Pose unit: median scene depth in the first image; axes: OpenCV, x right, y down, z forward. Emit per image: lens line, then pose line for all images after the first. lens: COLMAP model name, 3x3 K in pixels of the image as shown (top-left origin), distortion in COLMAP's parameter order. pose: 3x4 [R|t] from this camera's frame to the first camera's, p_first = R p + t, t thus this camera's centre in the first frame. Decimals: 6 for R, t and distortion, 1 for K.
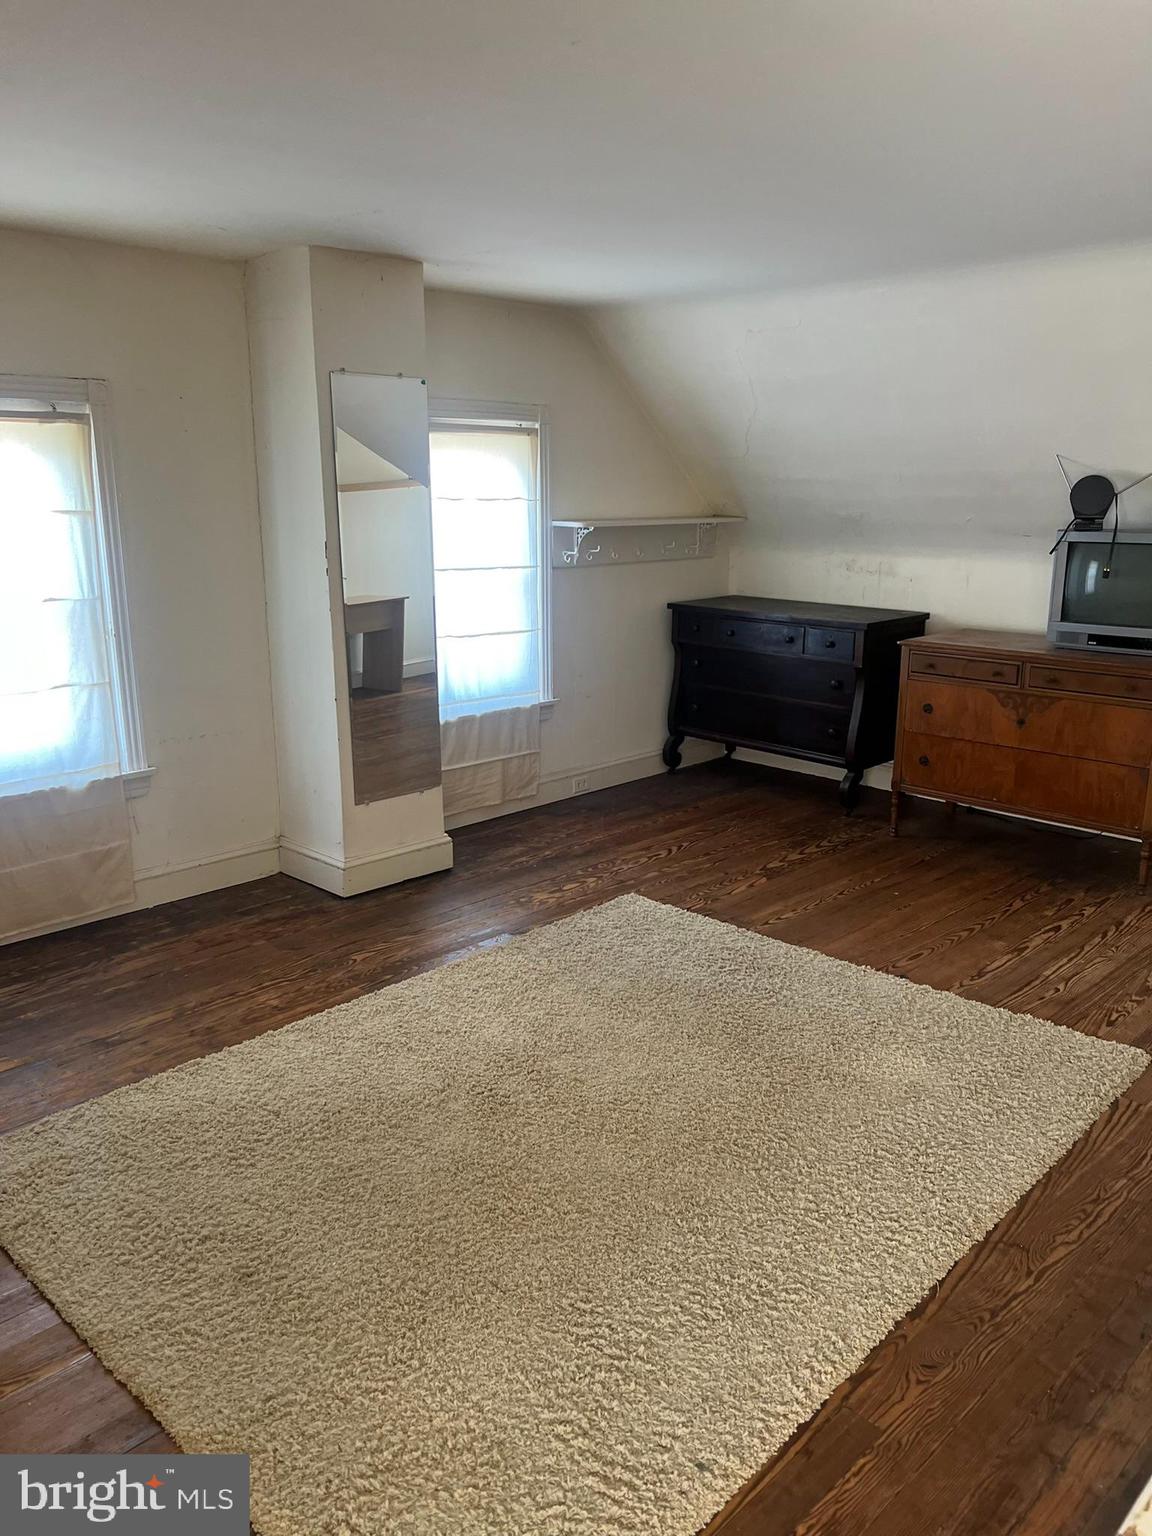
lens RADIAL K [[1148.6, 0, 574.0], [0, 1148.6, 785.6], [0, 0, 1]] dist [0.045217, -0.061530]
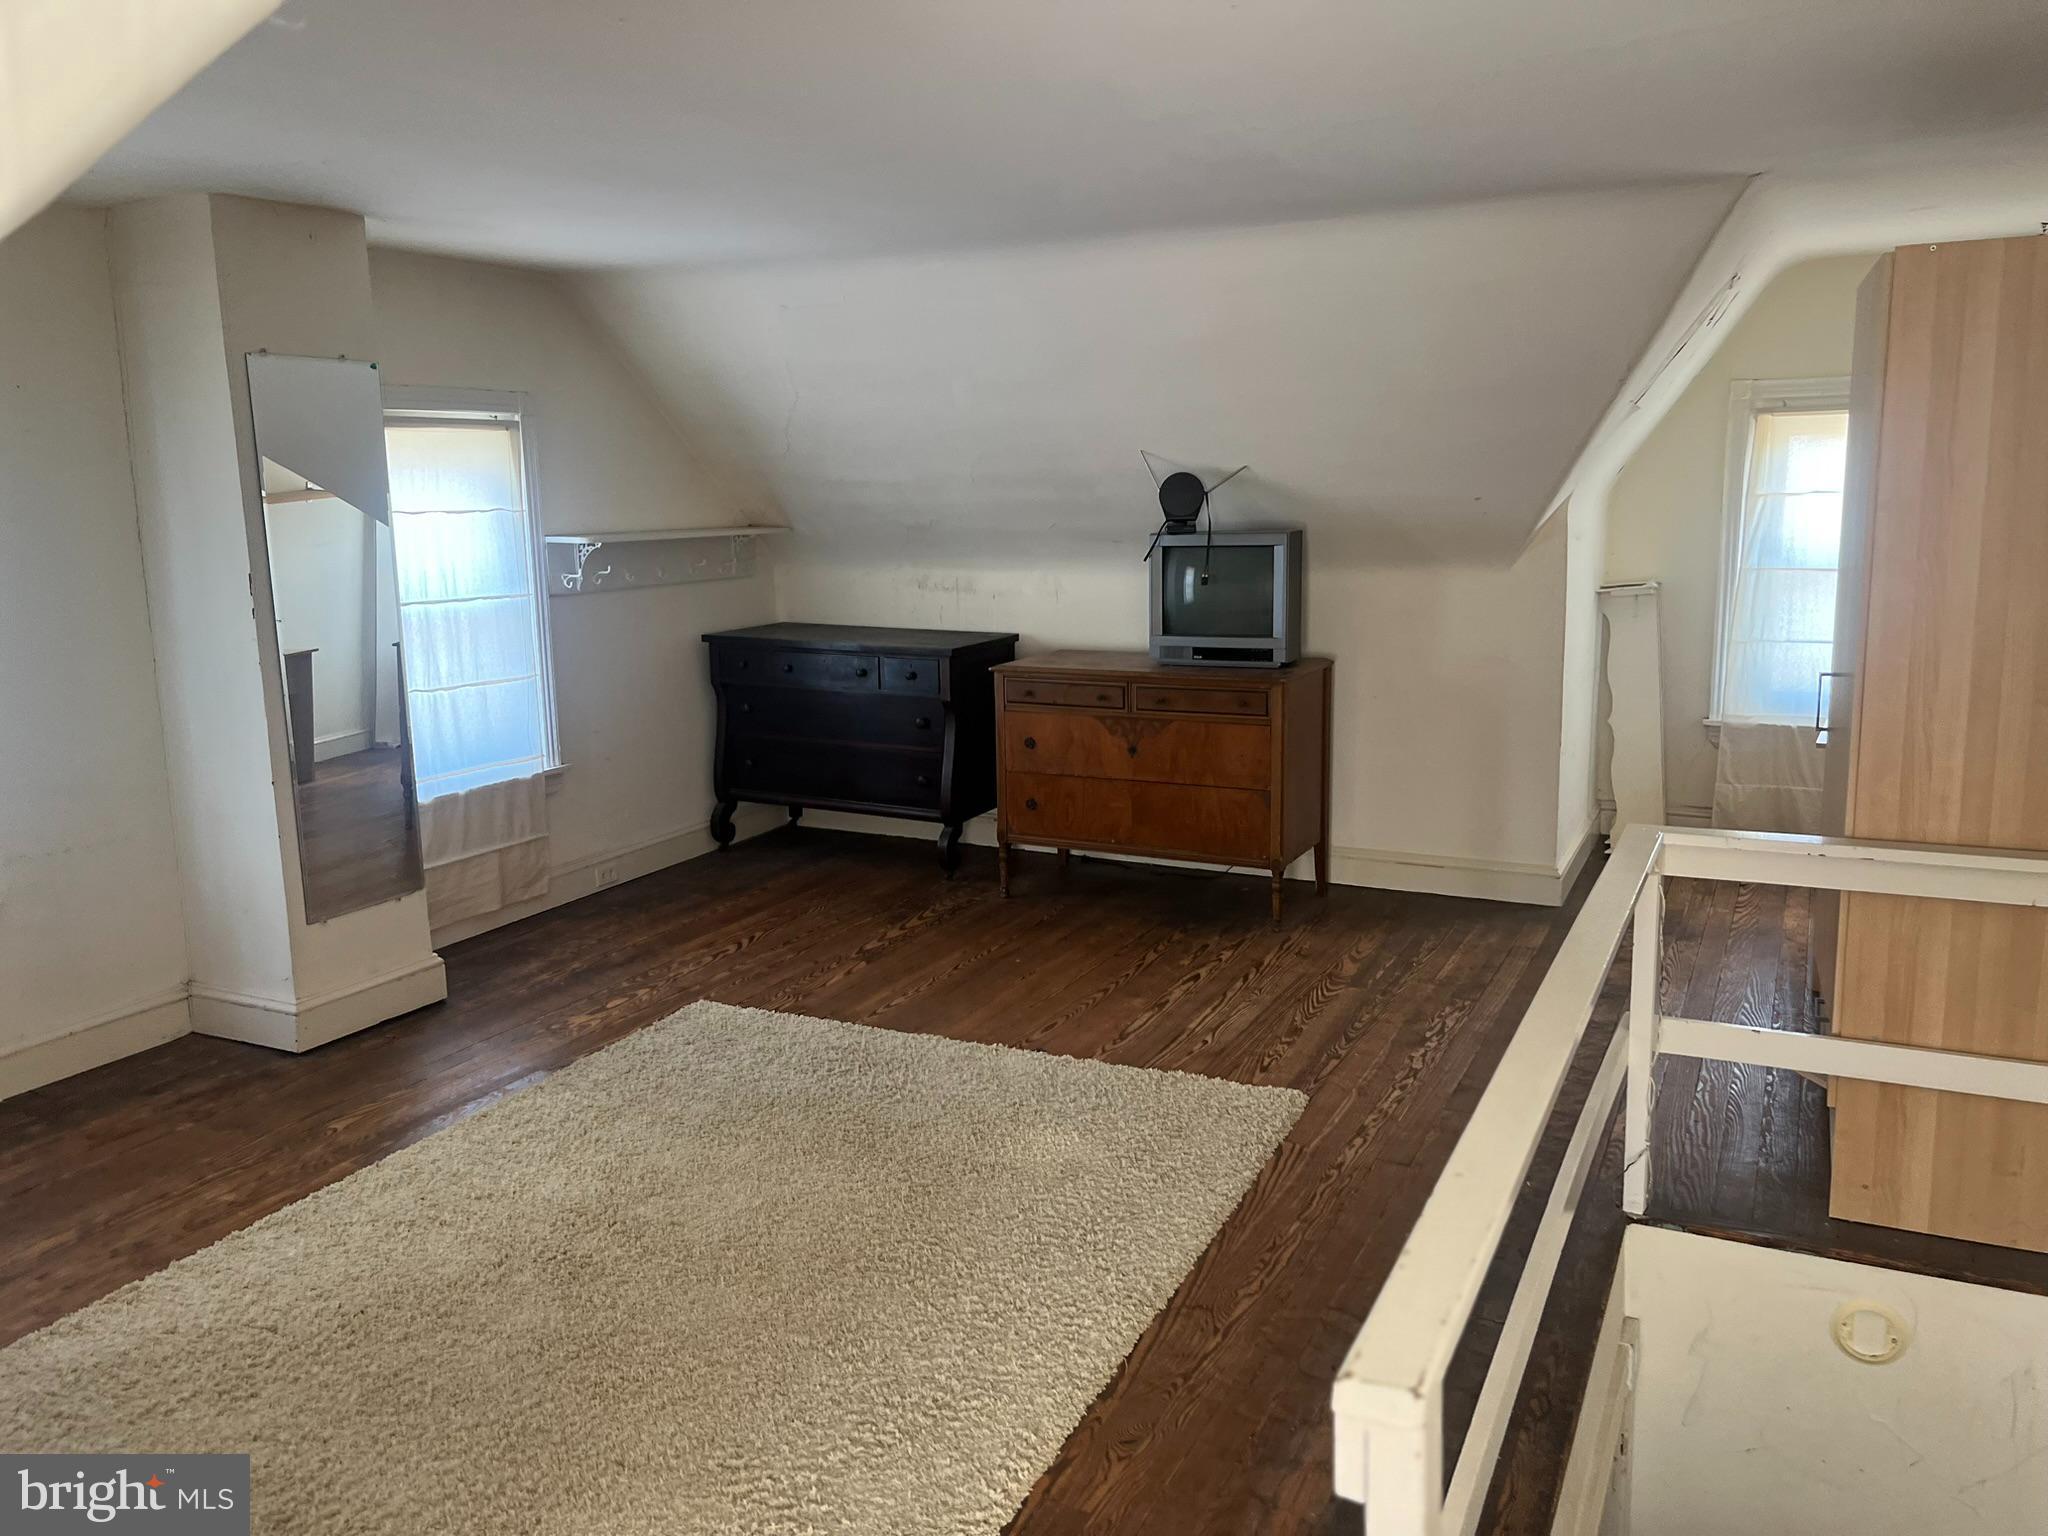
lens RADIAL K [[1531.4, 0, 1031.2], [0, 1531.4, 745.6], [0, 0, 1]] dist [0.045217, -0.061530]
pose [[0.948766, -0.069789, 0.308175, -0.058222], [0.096231, 0.992792, -0.071435, 0.022380], [-0.300968, 0.097431, 0.948644, -0.102990]]
